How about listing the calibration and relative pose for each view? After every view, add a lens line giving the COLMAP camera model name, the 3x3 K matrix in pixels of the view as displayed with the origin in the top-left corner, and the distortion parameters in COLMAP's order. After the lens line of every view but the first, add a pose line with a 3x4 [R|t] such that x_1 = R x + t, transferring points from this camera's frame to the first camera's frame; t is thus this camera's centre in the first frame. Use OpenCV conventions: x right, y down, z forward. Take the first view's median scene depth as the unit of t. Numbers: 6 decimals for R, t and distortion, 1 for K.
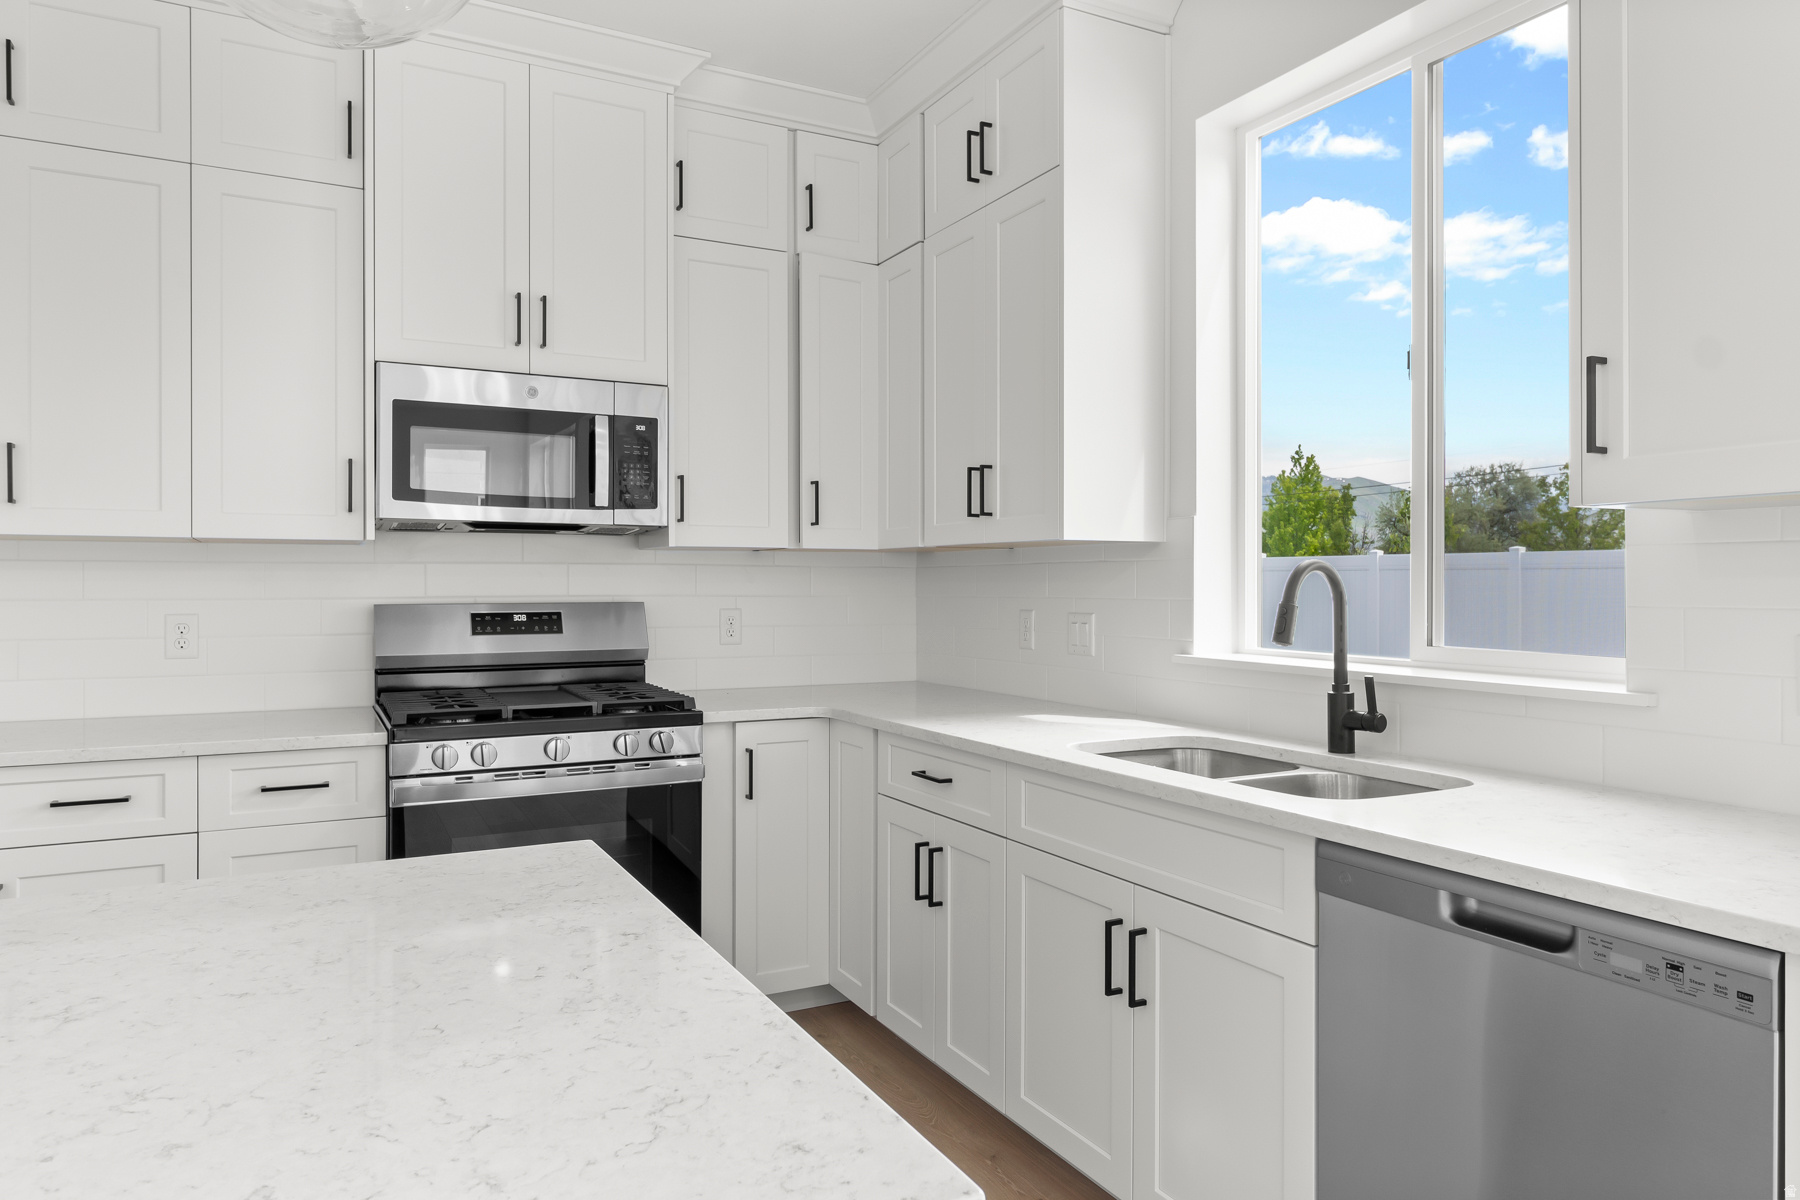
lens RADIAL K [[1108.1, 0, 902.5], [0, 1108.1, 596.2], [0, 0, 1]] dist [0.000854, -0.000154]
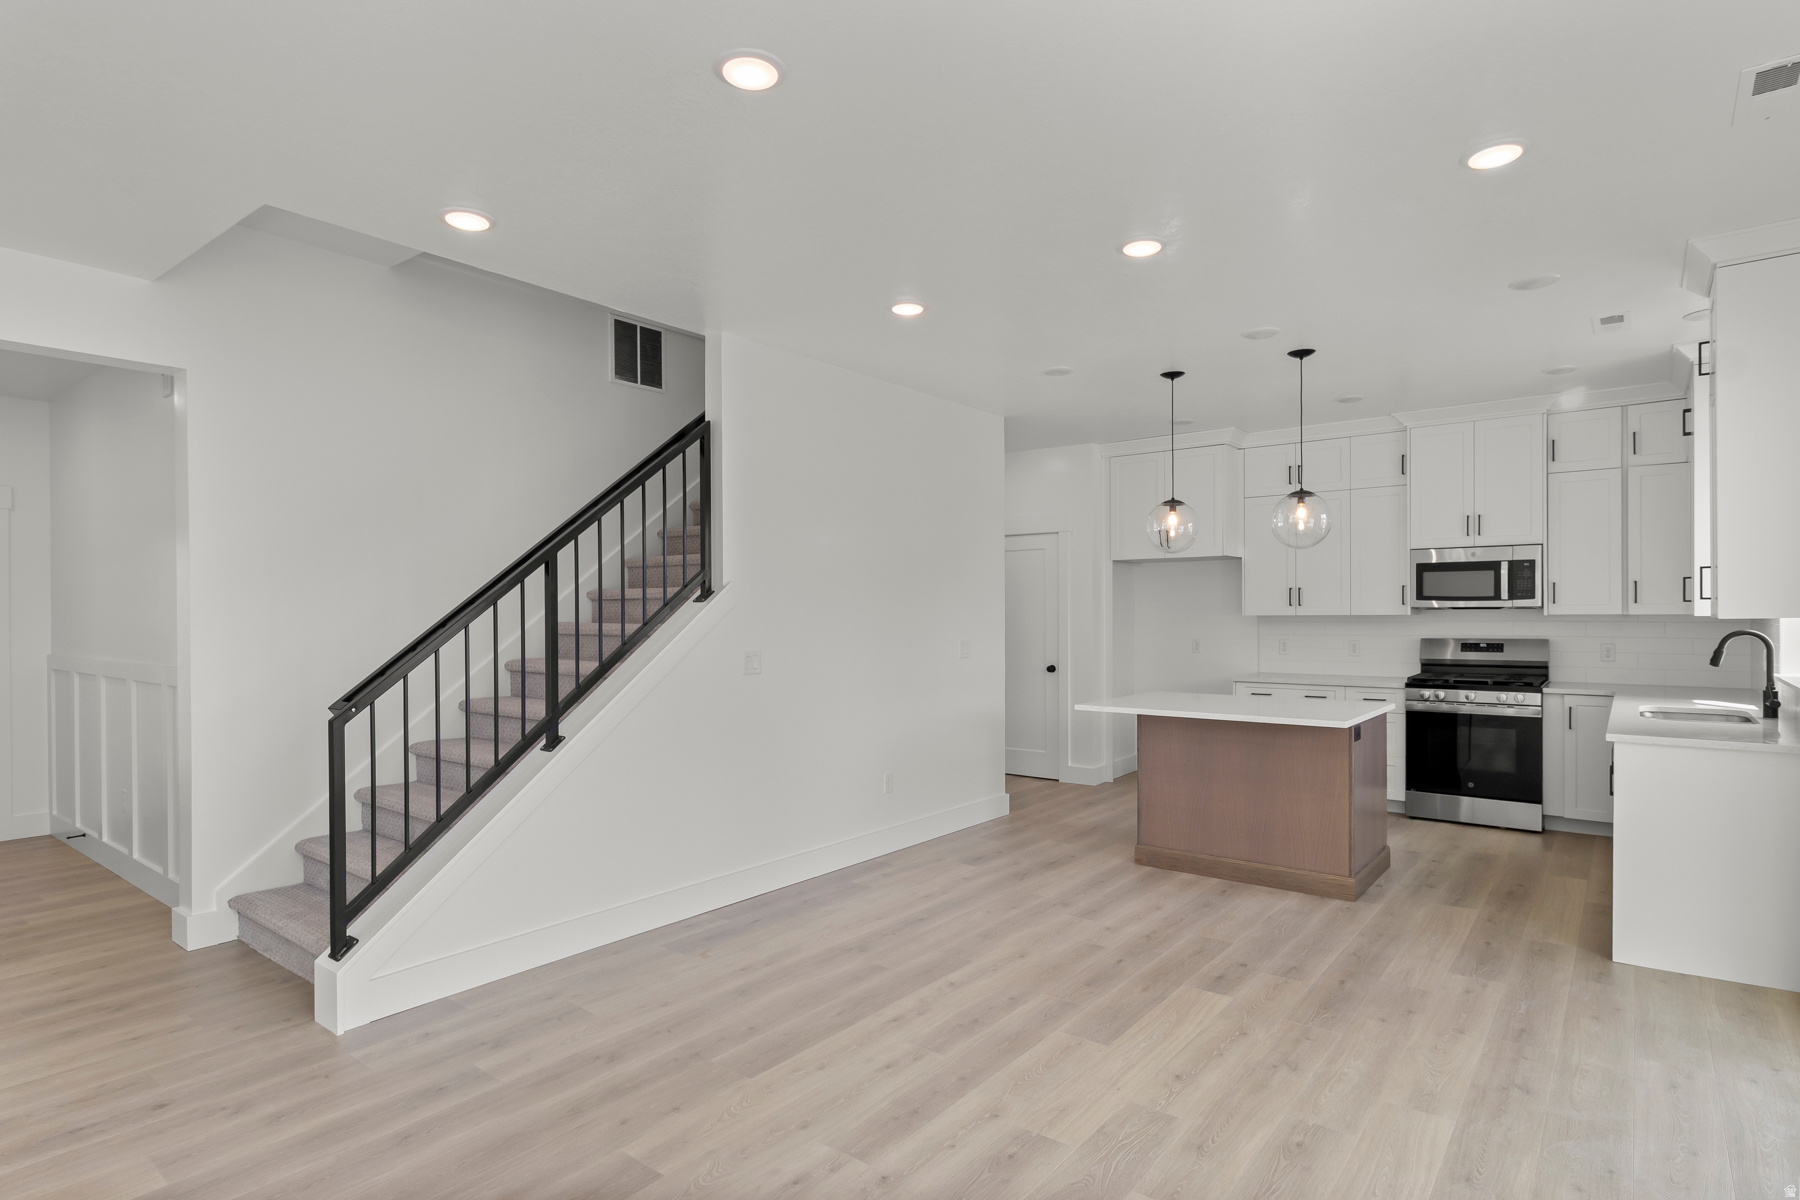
lens RADIAL K [[982.4, 0, 898.8], [0, 982.4, 616.1], [0, 0, 1]] dist [0.024584, -0.005191]
pose [[0.402073, 0.000979, -0.915607, 1.134520], [-0.000853, 0.999999, 0.000695, -0.044565], [0.915607, 0.000501, 0.402074, -1.029013]]
